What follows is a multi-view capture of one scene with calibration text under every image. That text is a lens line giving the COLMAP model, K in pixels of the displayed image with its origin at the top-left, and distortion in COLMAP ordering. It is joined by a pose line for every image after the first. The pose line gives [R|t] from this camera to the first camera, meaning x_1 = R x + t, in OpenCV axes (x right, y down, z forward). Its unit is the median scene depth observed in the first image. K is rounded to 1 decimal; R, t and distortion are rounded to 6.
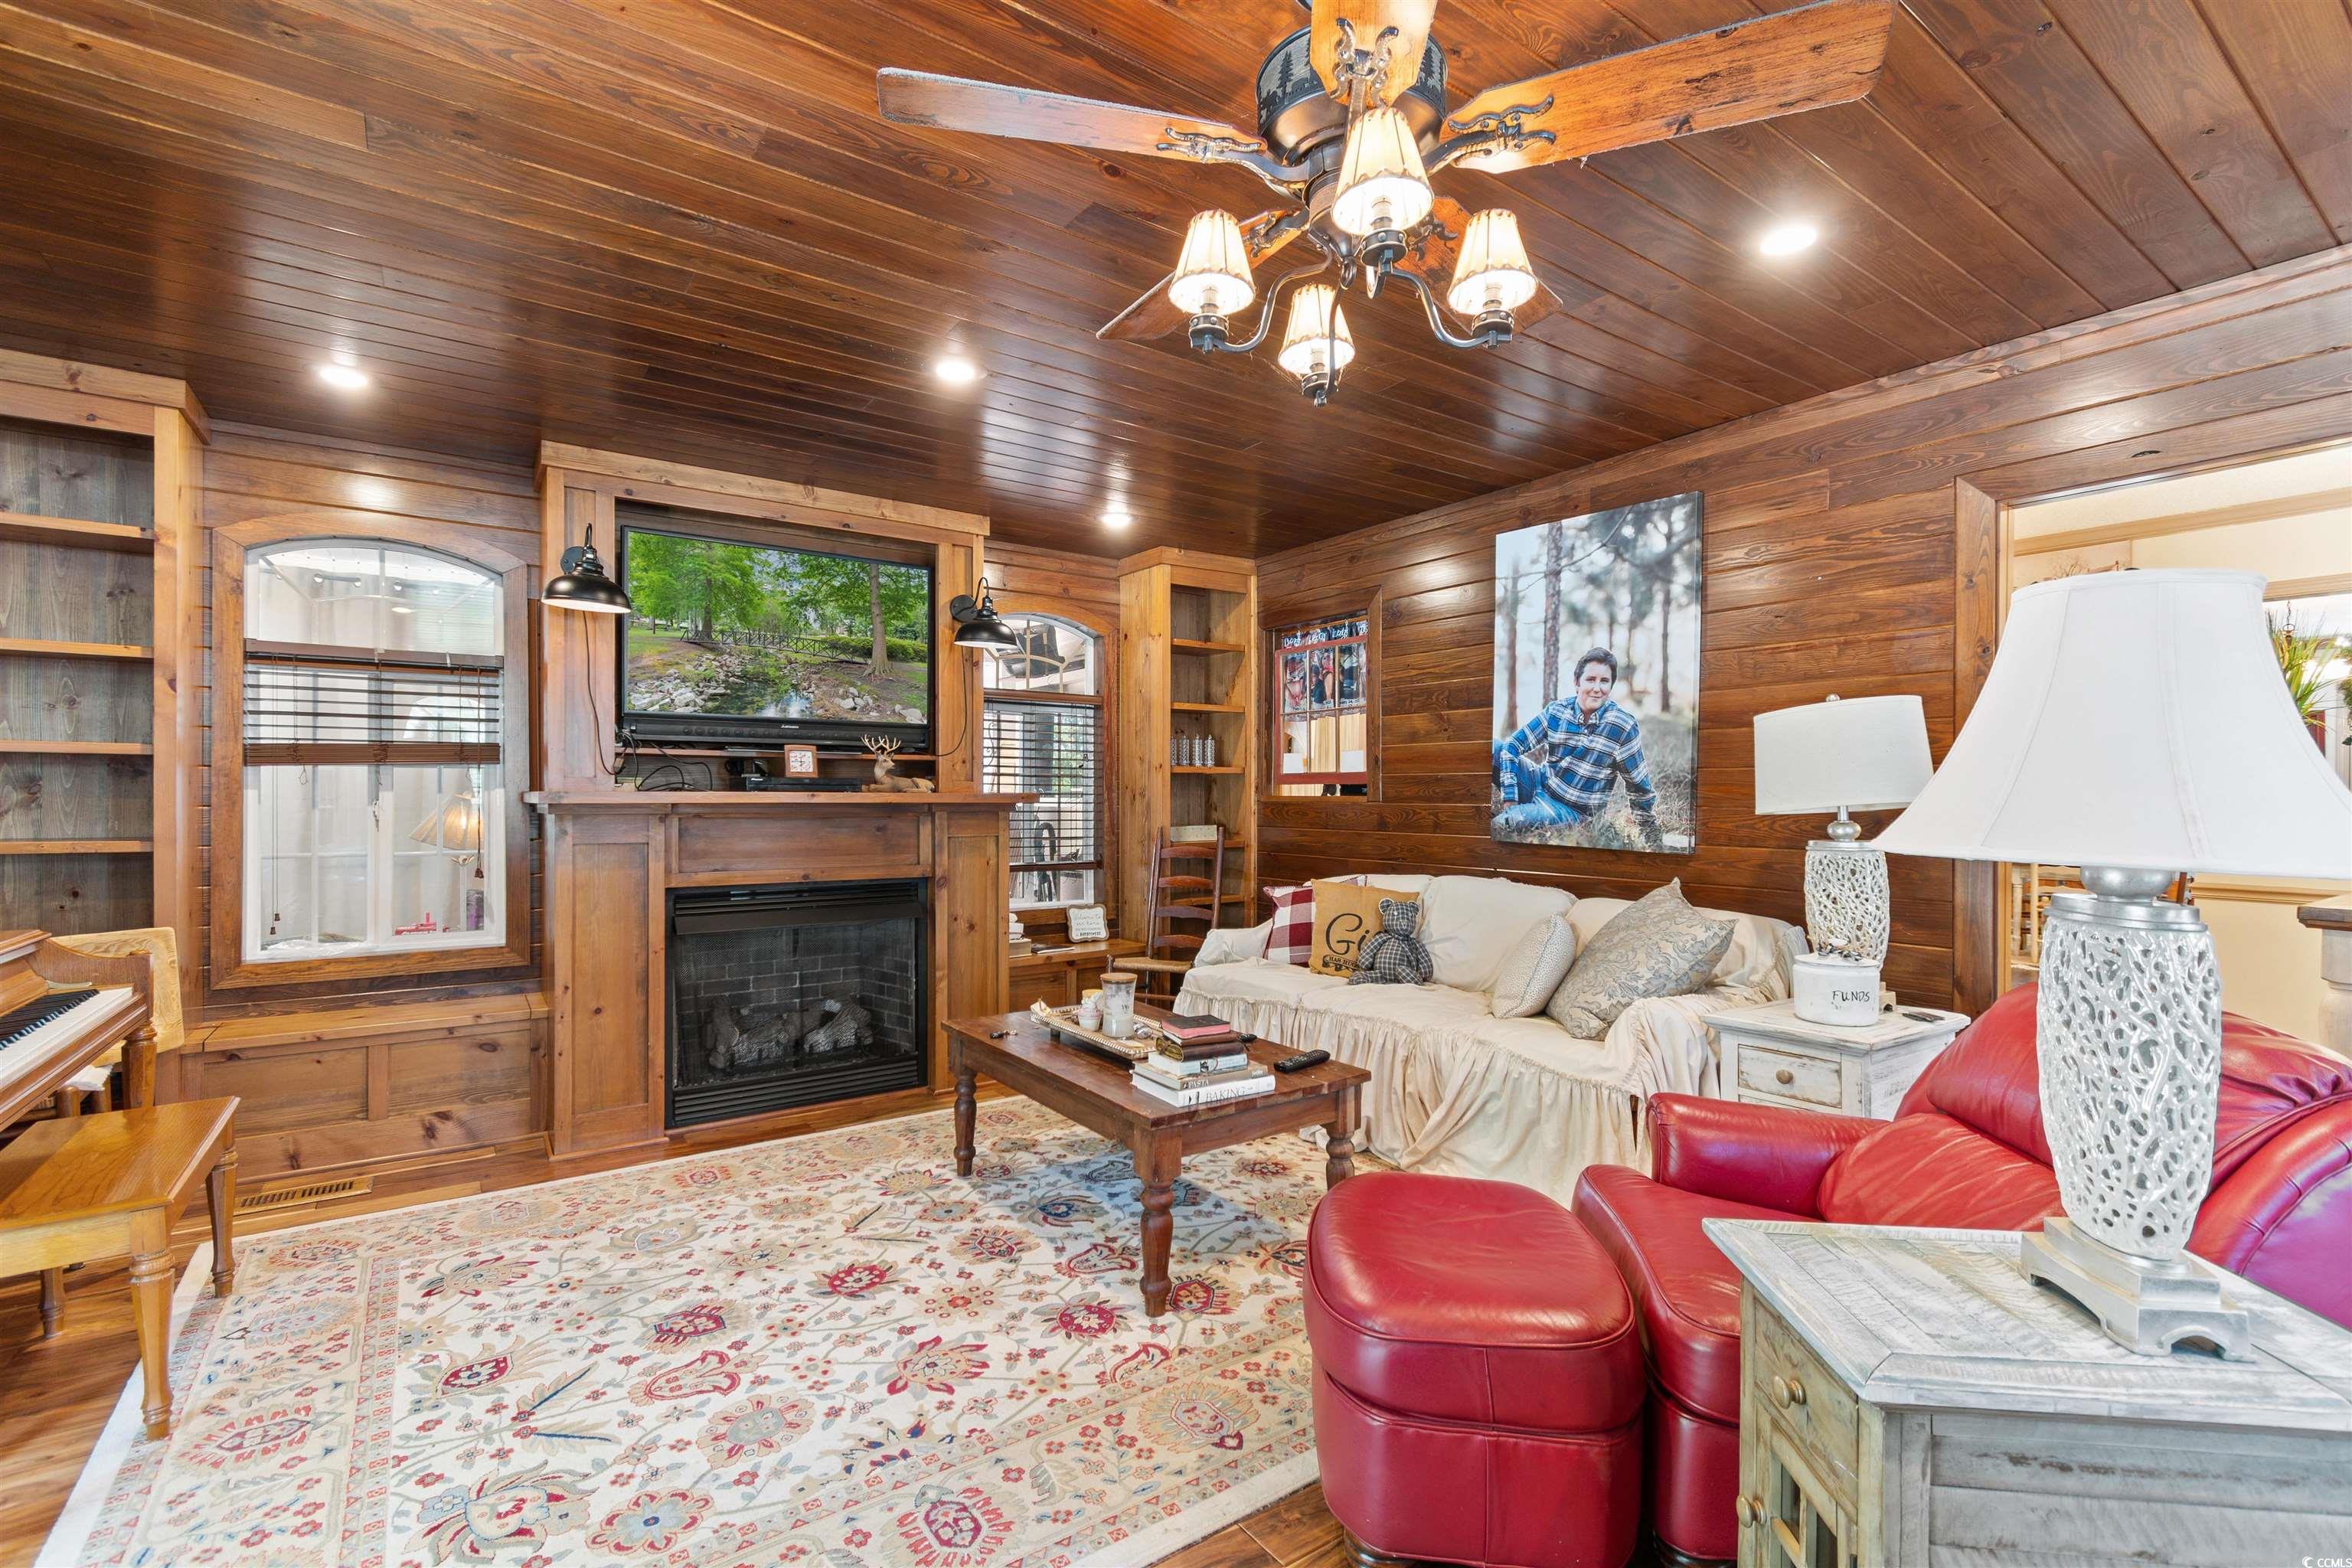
lens RADIAL K [[1043.8, 0, 1176.0], [0, 1043.8, 784.0], [0, 0, 1]] dist [0.001276, 0.000194]
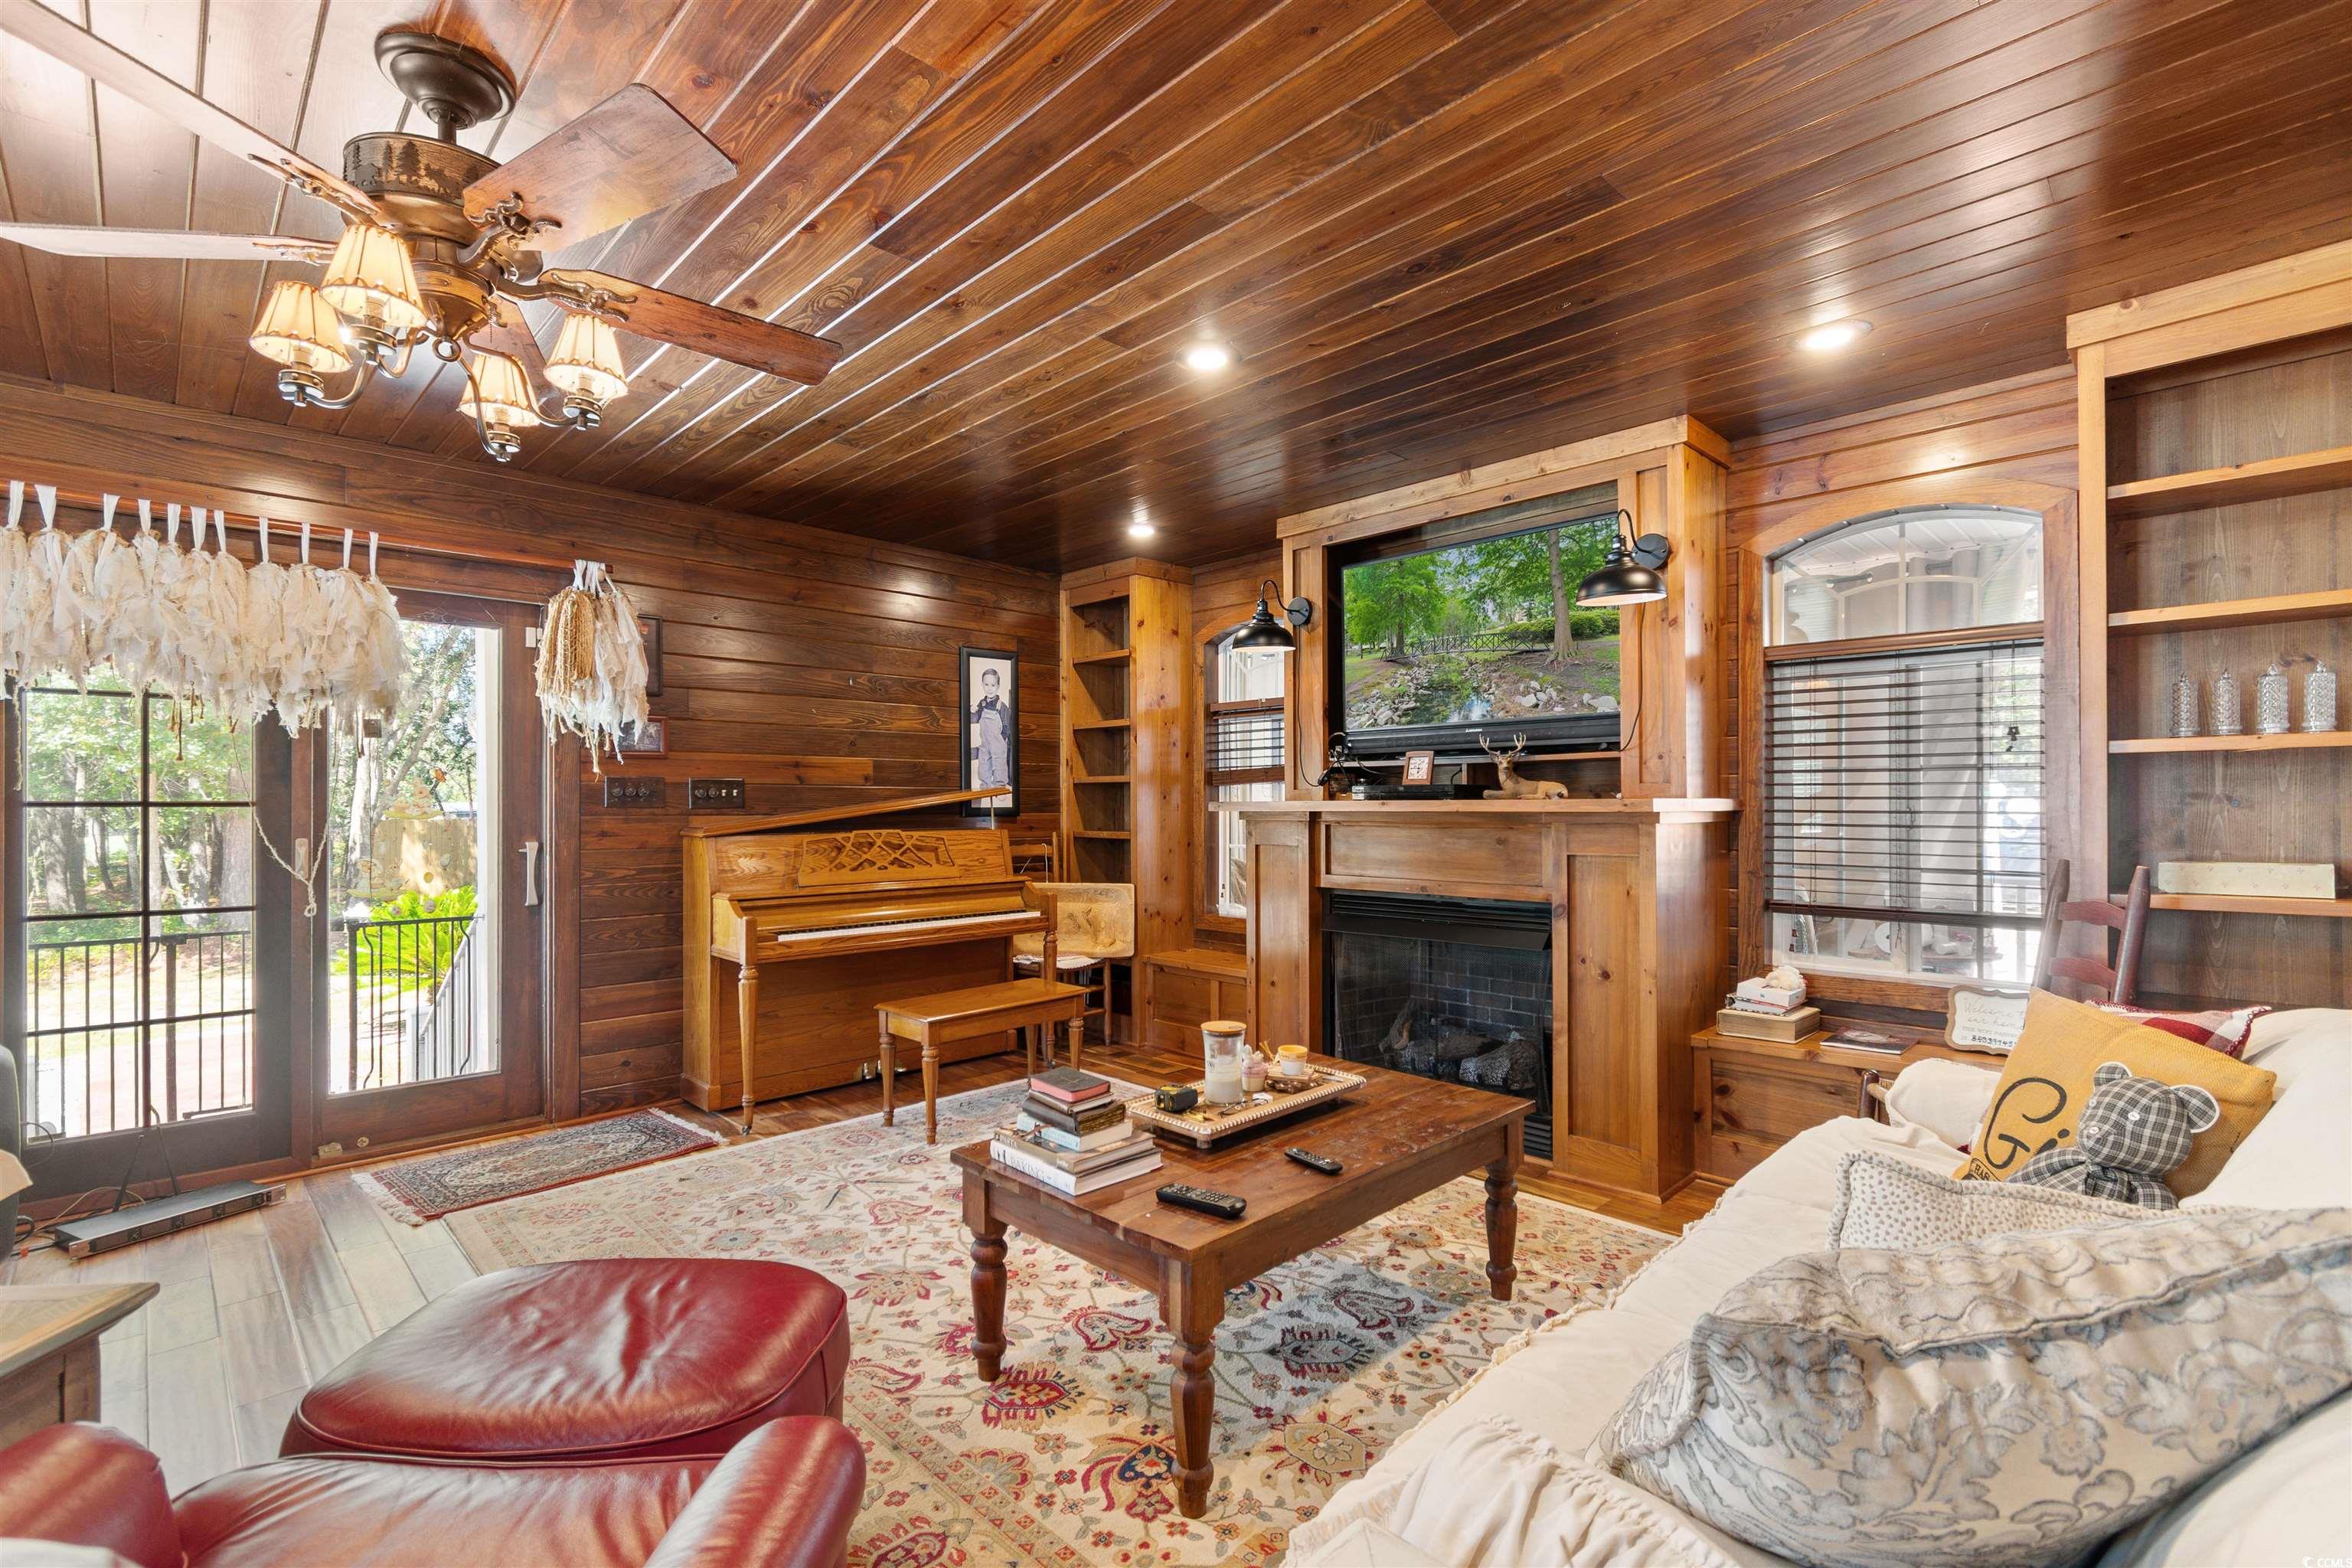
lens RADIAL K [[1028.1, 0, 1176.1], [0, 1028.1, 858.9], [0, 0, 1]] dist [0.000988, 0.000115]
pose [[0.166317, 0.048196, -0.984894, 0.508259], [0.017273, 0.998509, 0.051780, 0.005576], [0.985921, -0.025624, 0.165236, 0.595398]]
